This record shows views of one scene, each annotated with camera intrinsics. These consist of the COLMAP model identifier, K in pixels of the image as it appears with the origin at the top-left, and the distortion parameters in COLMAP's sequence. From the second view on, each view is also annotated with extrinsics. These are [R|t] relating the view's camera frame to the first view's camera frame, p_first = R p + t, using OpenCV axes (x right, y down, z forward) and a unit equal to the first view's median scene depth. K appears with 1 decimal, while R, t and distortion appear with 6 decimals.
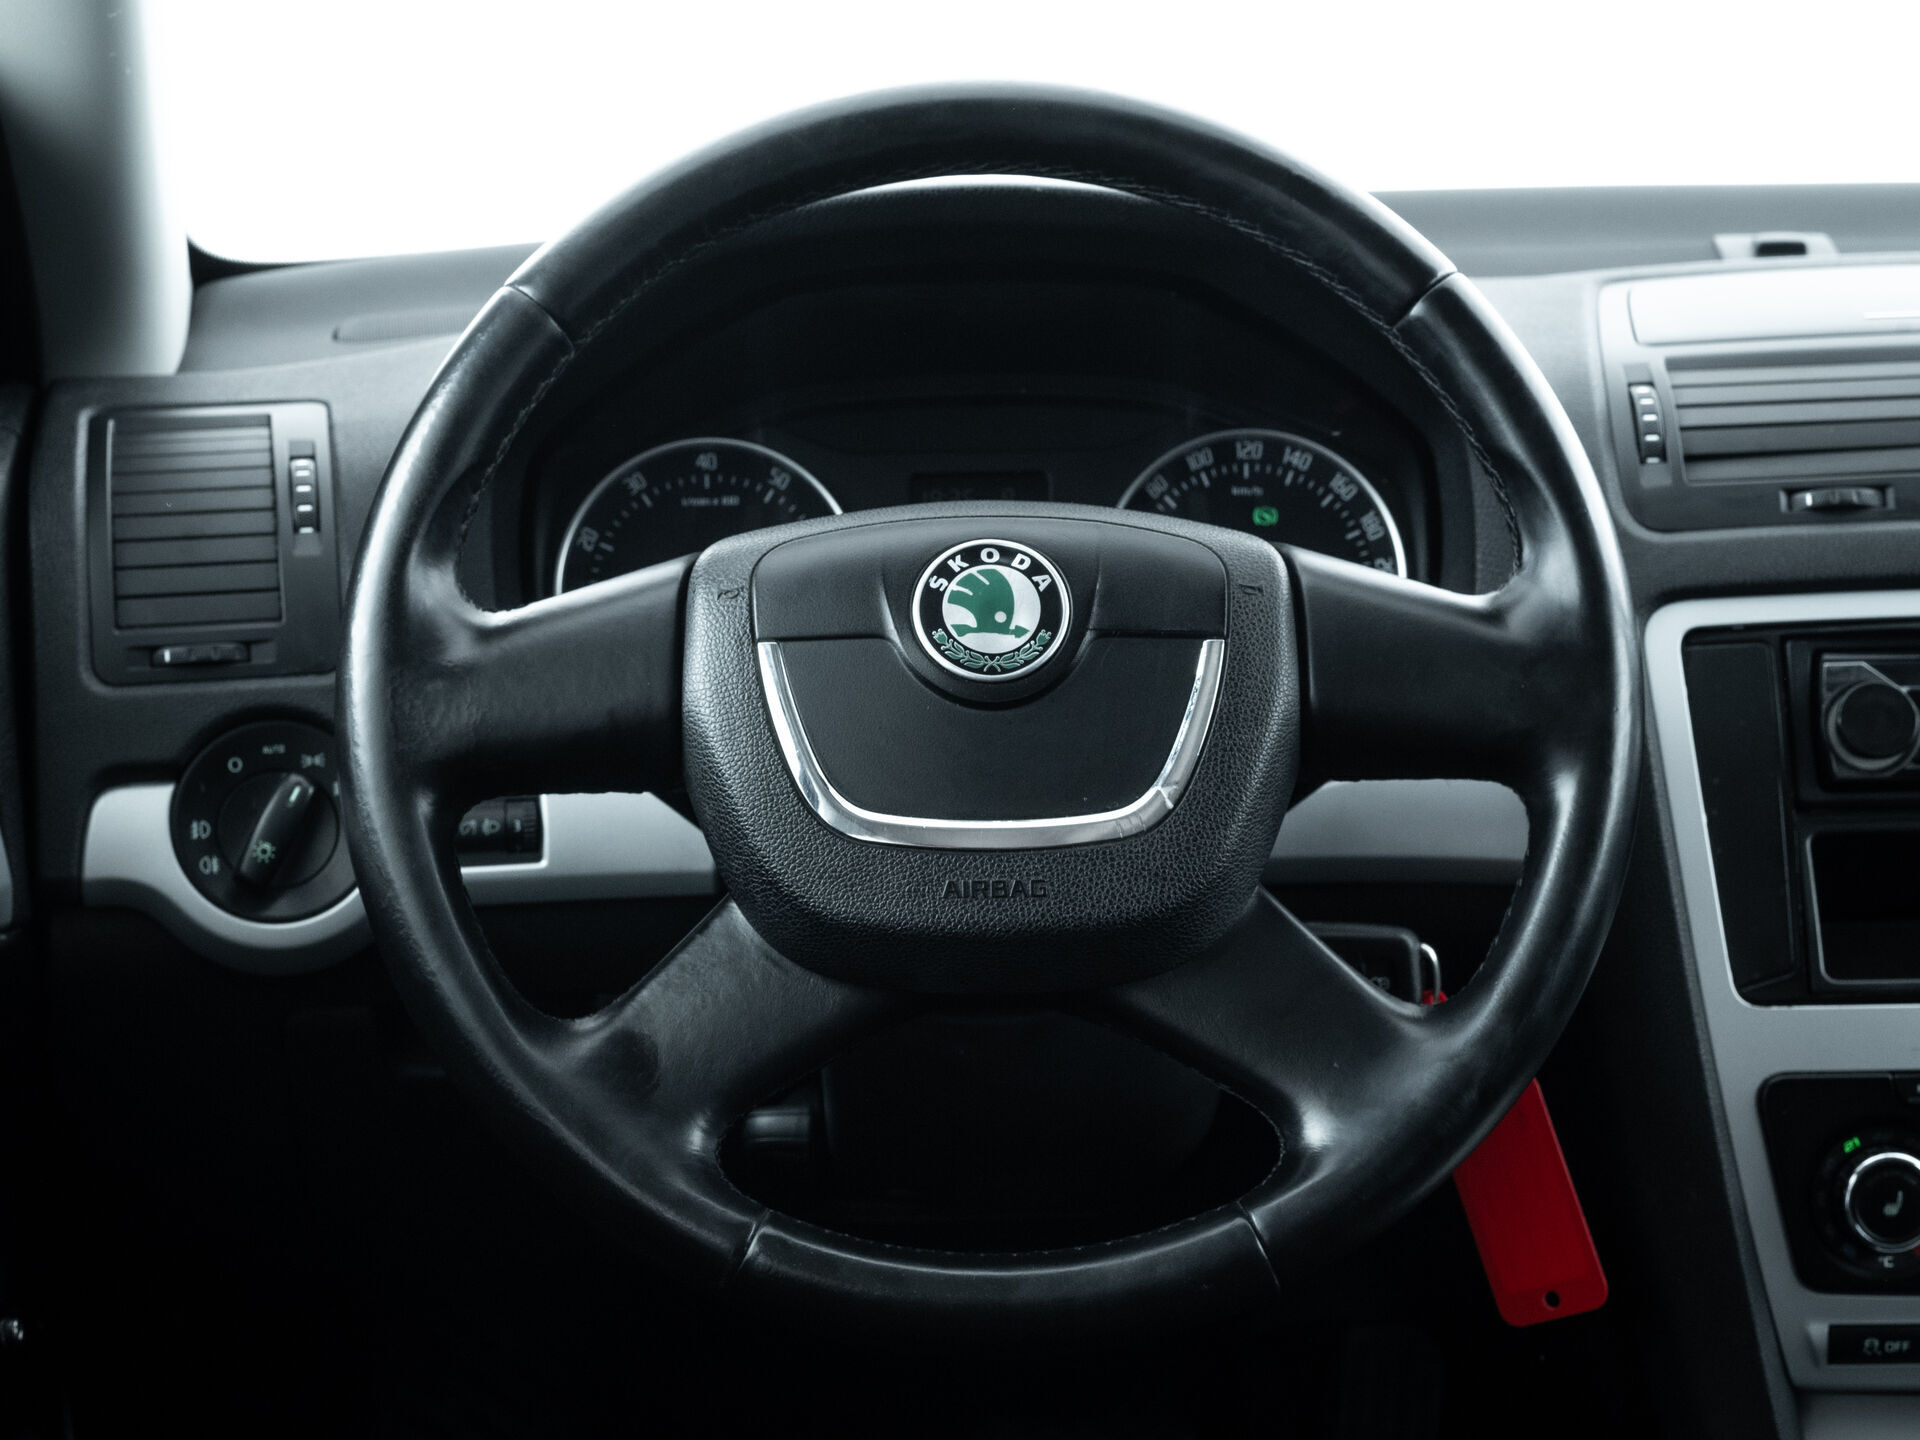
lens RADIAL K [[3478.8, 0, 998.1], [0, 3478.8, 681.2], [0, 0, 1]] dist [0.010506, 0.029813]
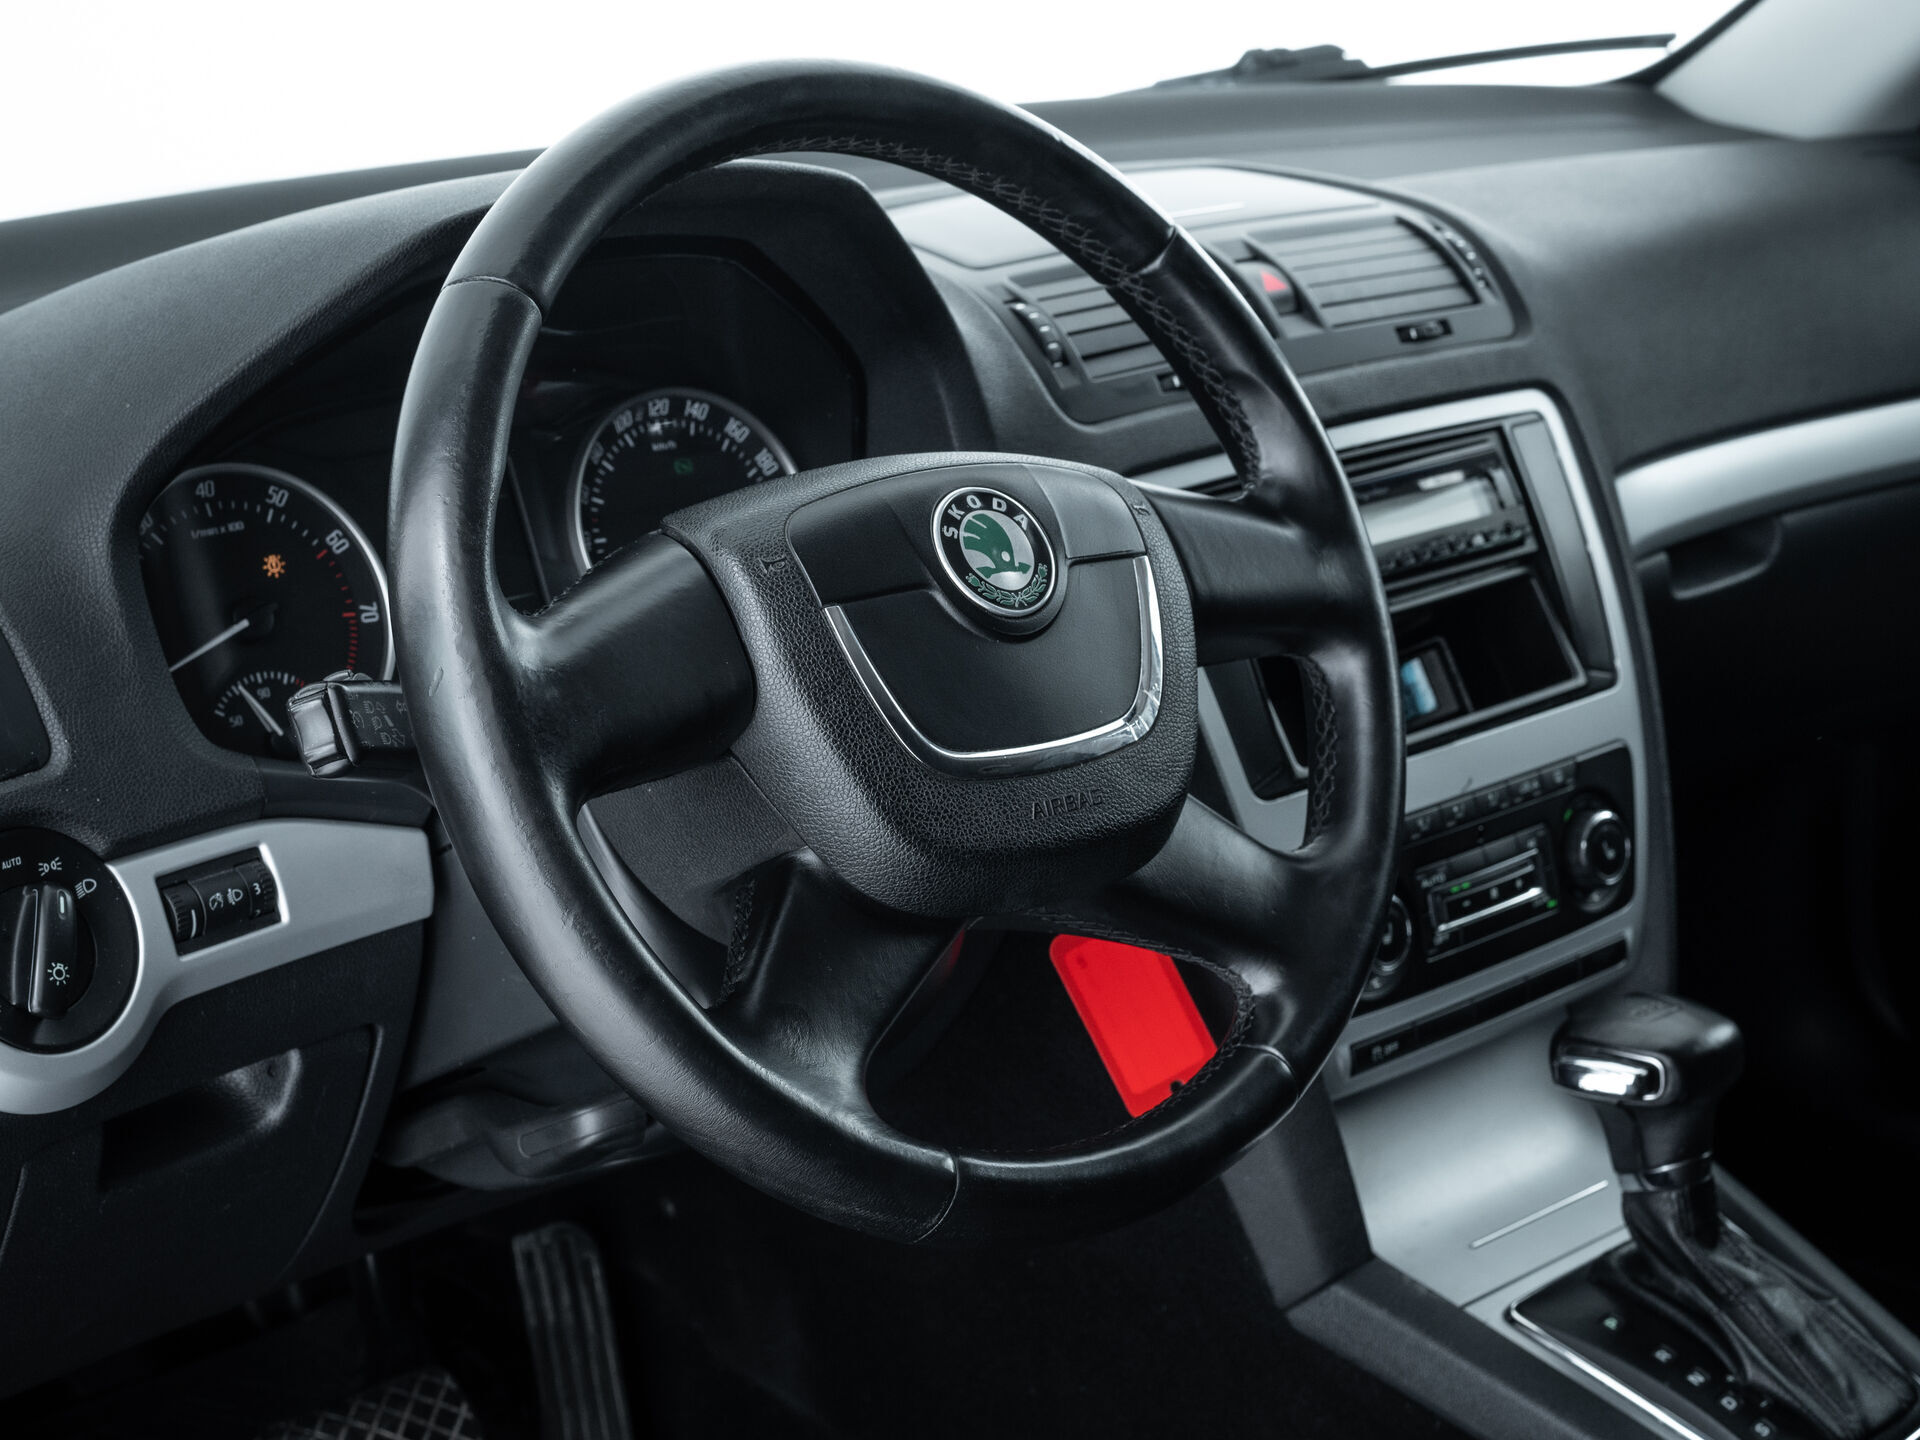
lens RADIAL K [[3271.9, 0, 960.0], [0, 3271.9, 720.0], [0, 0, 1]] dist [0.018948, 0.045990]
pose [[0.743980, -0.185010, 0.642078, -0.578516], [0.166119, 0.981948, 0.090458, -0.053735], [-0.647223, 0.039363, 0.761284, 0.209923]]
